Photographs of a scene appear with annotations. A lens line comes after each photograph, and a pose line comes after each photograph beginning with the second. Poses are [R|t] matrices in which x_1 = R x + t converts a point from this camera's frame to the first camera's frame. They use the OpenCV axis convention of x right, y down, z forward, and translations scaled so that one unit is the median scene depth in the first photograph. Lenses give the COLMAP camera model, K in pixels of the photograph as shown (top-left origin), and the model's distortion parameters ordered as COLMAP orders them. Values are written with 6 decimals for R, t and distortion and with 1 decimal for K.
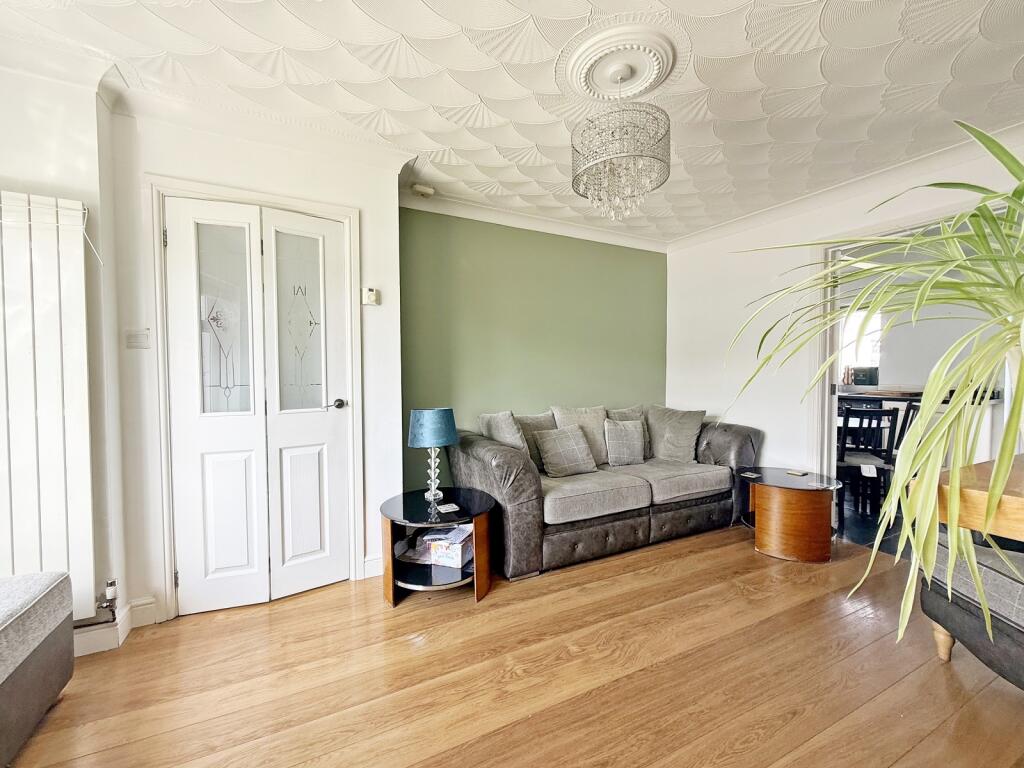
lens RADIAL K [[414.2, 0, 508.4], [0, 414.2, 385.3], [0, 0, 1]] dist [0.000290, -0.000028]
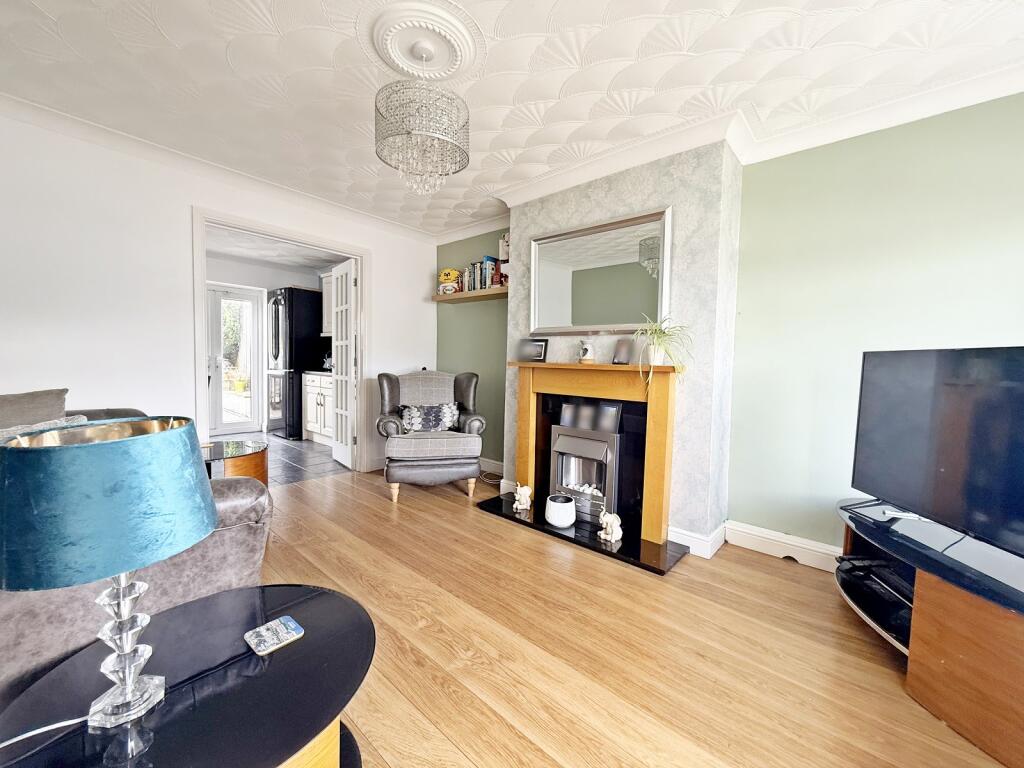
lens RADIAL K [[414.2, 0, 509.7], [0, 414.2, 381.1], [0, 0, 1]] dist [0.000290, -0.000028]
pose [[-0.386632, -0.055358, 0.920571, -0.875010], [0.010283, 0.997876, 0.064325, 0.007896], [-0.922177, 0.034336, -0.385241, 1.299165]]
